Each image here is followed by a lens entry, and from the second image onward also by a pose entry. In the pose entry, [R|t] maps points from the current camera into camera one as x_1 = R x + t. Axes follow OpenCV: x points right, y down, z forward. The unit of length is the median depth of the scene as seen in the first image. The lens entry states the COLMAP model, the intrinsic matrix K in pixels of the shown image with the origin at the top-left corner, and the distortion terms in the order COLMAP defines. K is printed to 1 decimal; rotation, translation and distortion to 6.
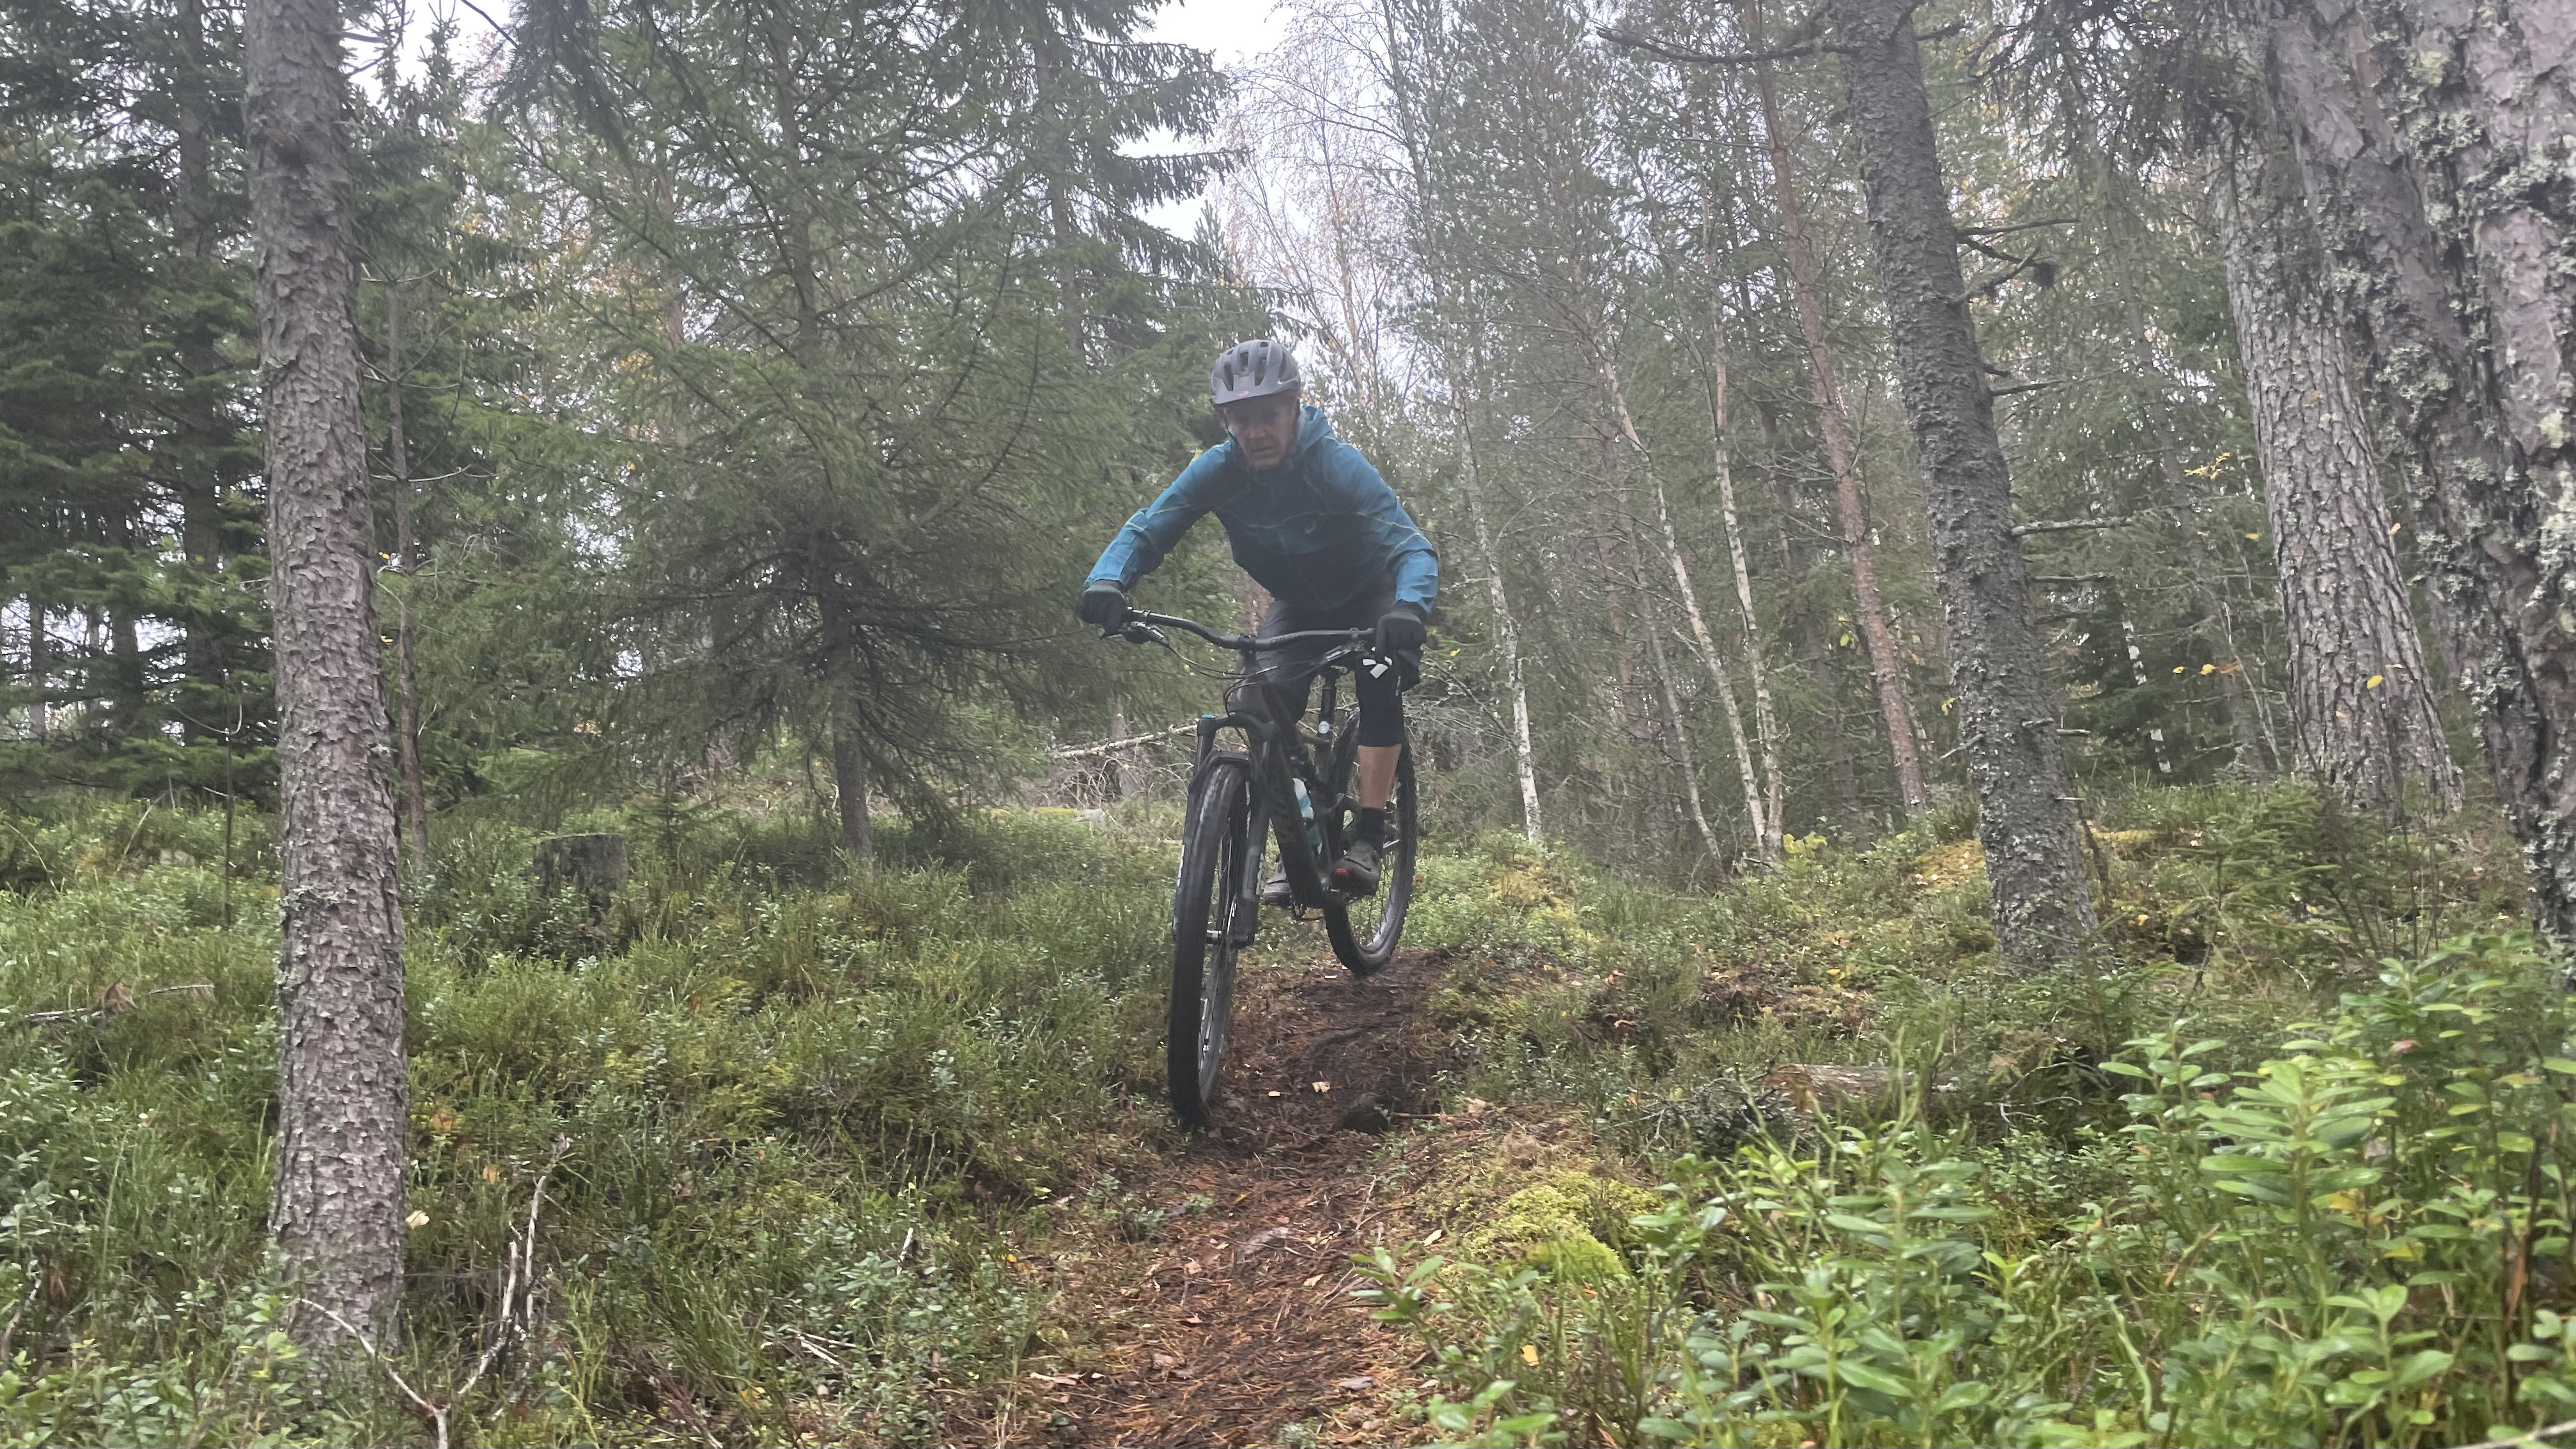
lens RADIAL K [[1965.0, 0, 1278.6], [0, 1965.0, 719.7], [0, 0, 1]] dist [0.030377, -0.044537]
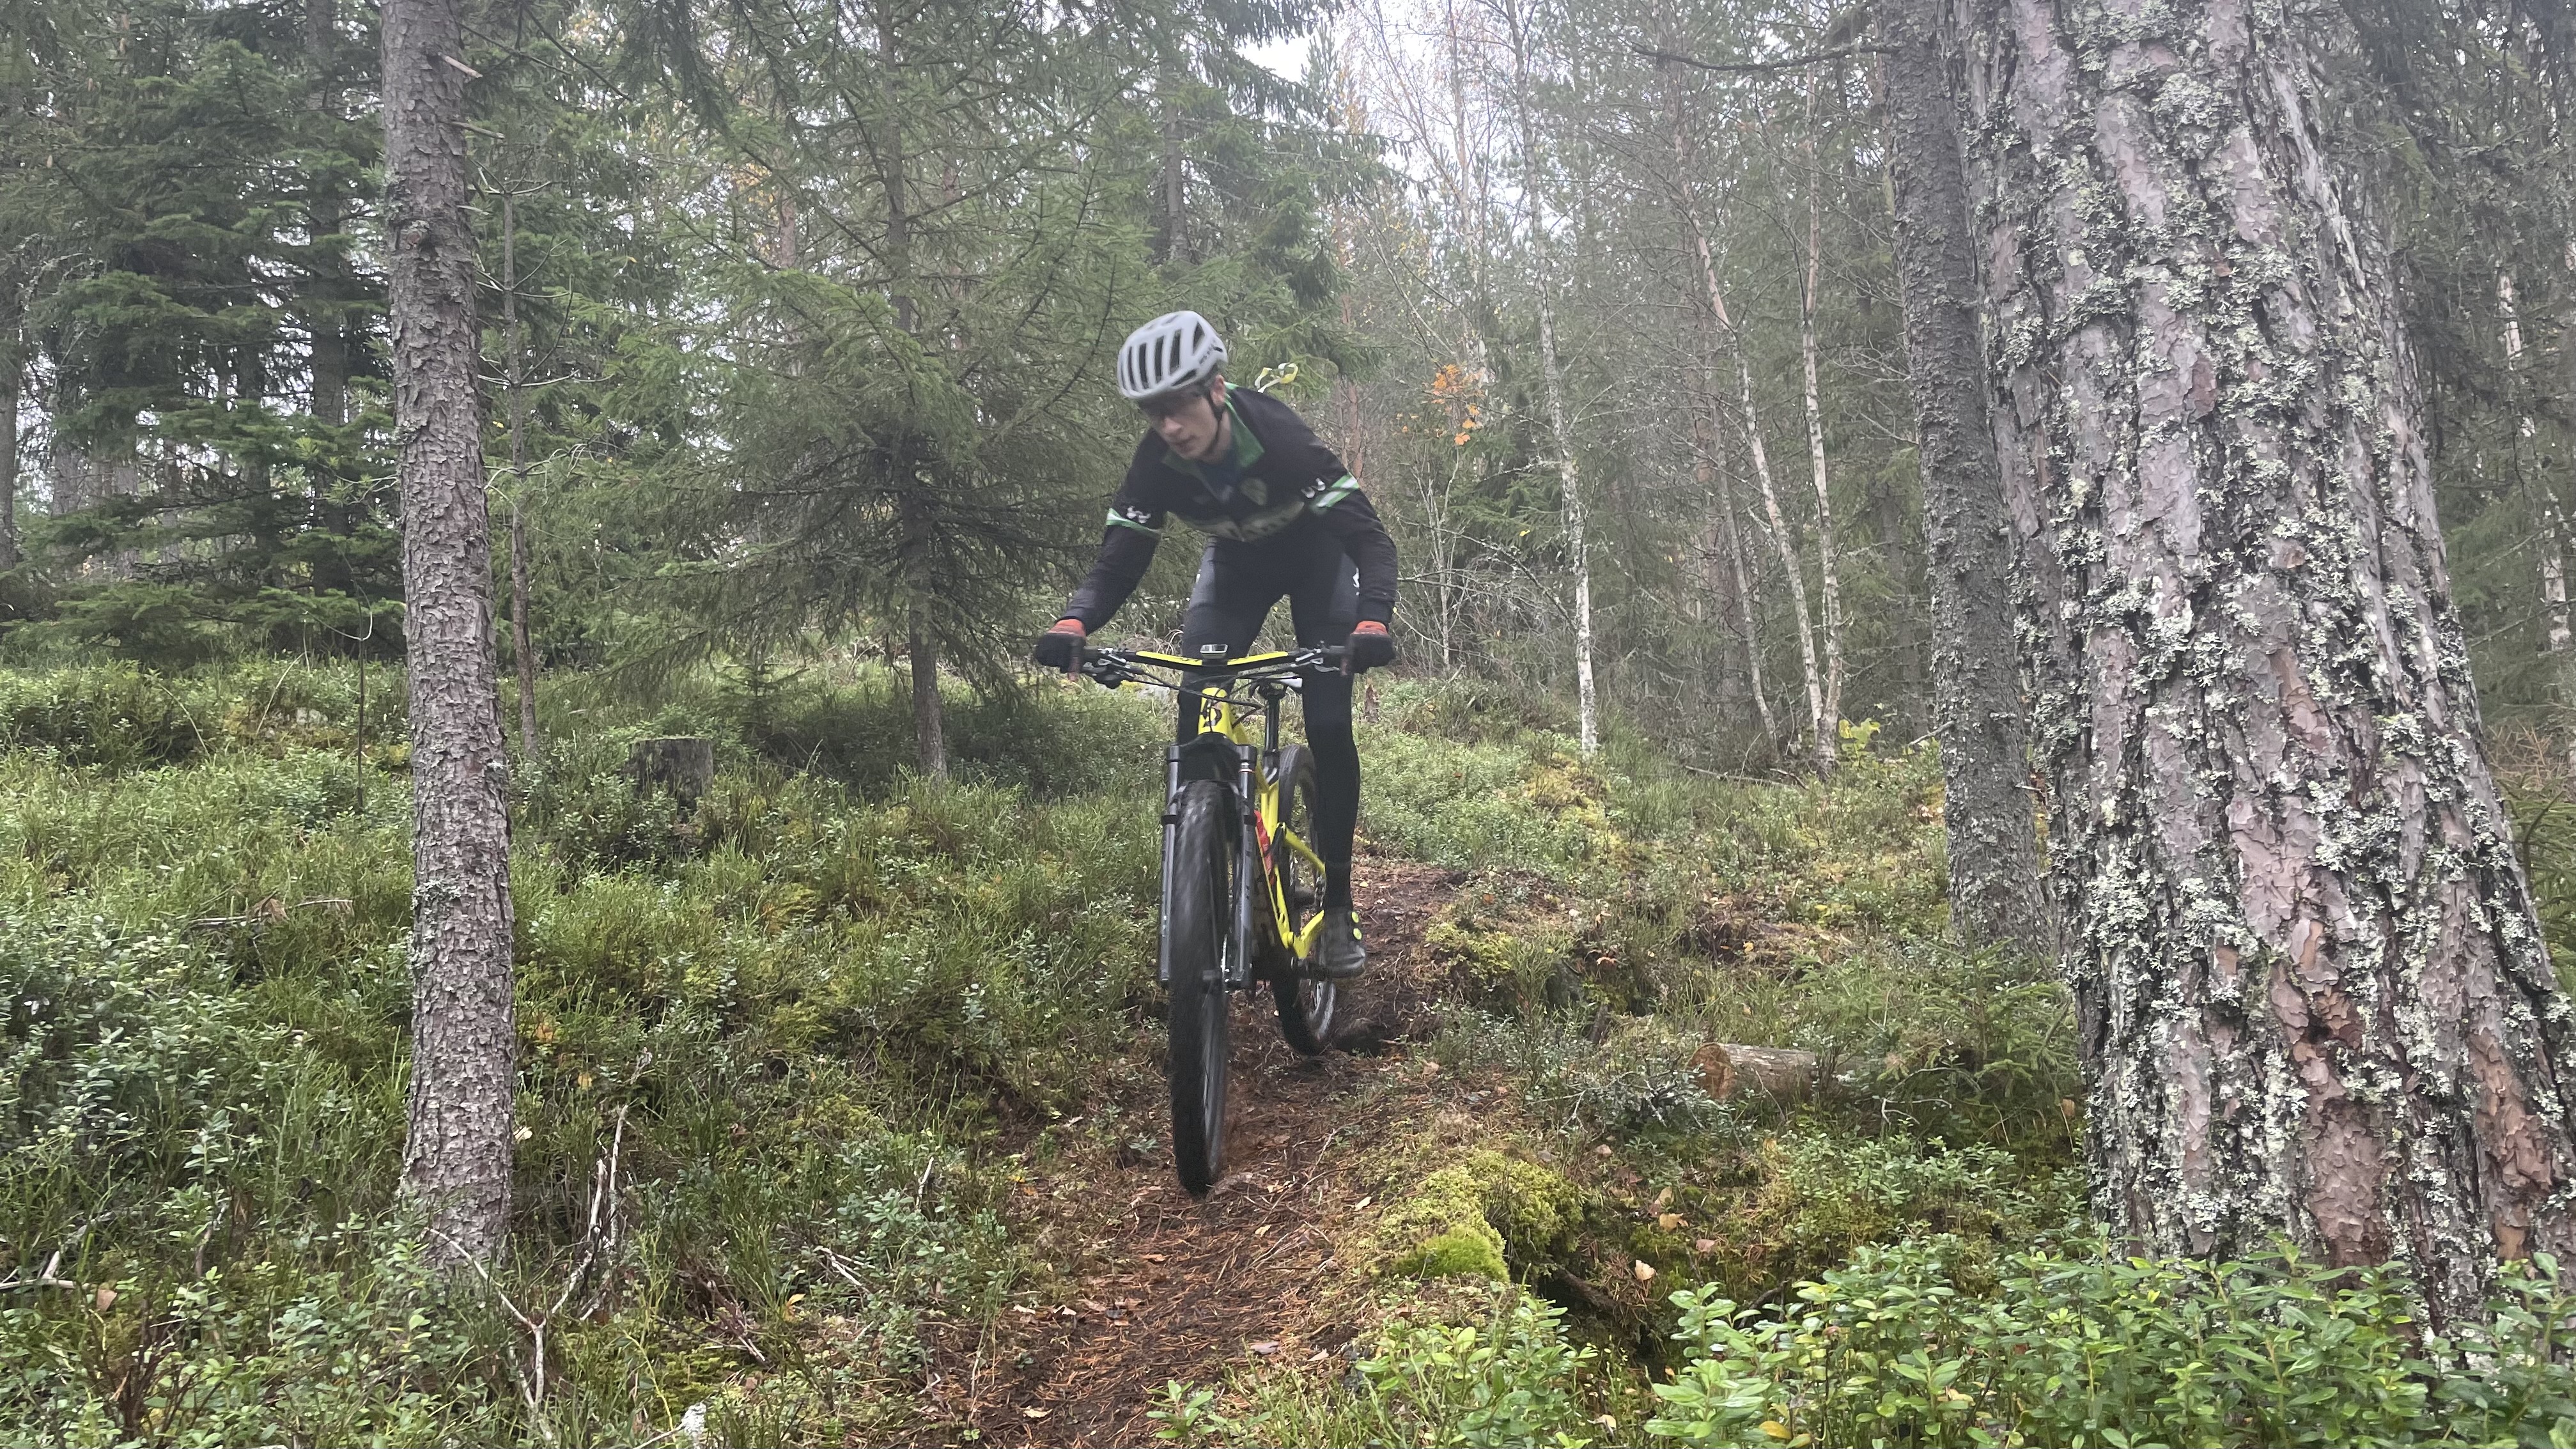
lens RADIAL K [[1965.0, 0, 1294.3], [0, 1965.0, 730.8], [0, 0, 1]] dist [0.030377, -0.044537]
pose [[0.997819, 0.053697, -0.038389, 0.044810], [-0.049461, 0.993361, 0.103862, -0.094215], [0.043712, -0.101736, 0.993851, -0.101312]]
